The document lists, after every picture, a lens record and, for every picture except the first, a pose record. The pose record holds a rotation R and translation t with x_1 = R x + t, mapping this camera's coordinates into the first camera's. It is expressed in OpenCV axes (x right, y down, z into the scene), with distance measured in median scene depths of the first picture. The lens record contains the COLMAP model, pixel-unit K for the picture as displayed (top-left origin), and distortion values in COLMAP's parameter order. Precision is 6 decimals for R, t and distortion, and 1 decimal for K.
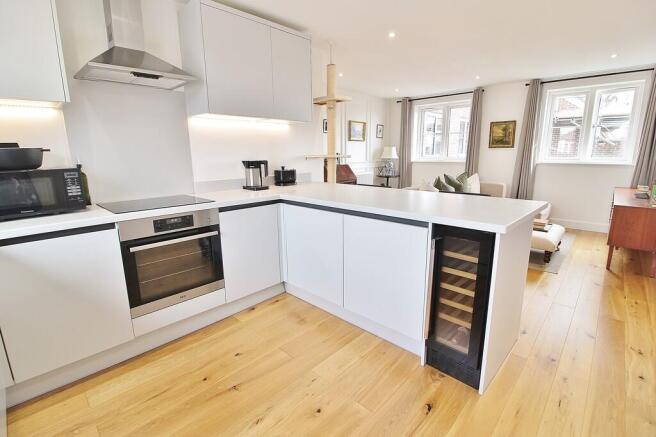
lens RADIAL K [[309.1, 0, 328.7], [0, 309.1, 216.2], [0, 0, 1]] dist [-0.001997, -0.003042]
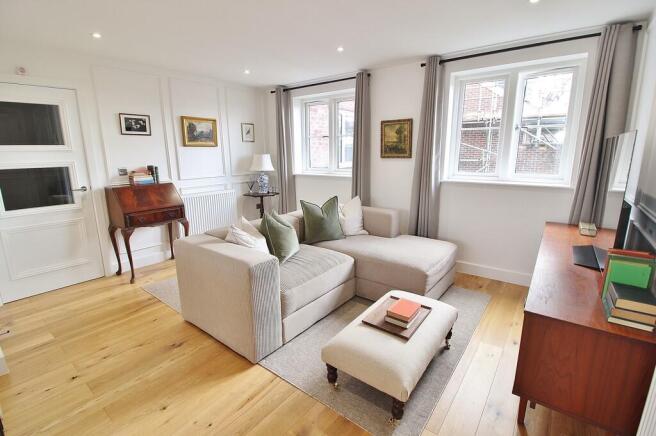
lens RADIAL K [[309.1, 0, 326.1], [0, 309.1, 215.2], [0, 0, 1]] dist [-0.001997, -0.003042]
pose [[0.995708, -0.017309, 0.090918, 0.334746], [0.017326, 0.999850, 0.000600, -0.096607], [-0.090915, 0.000978, 0.995858, 0.324108]]
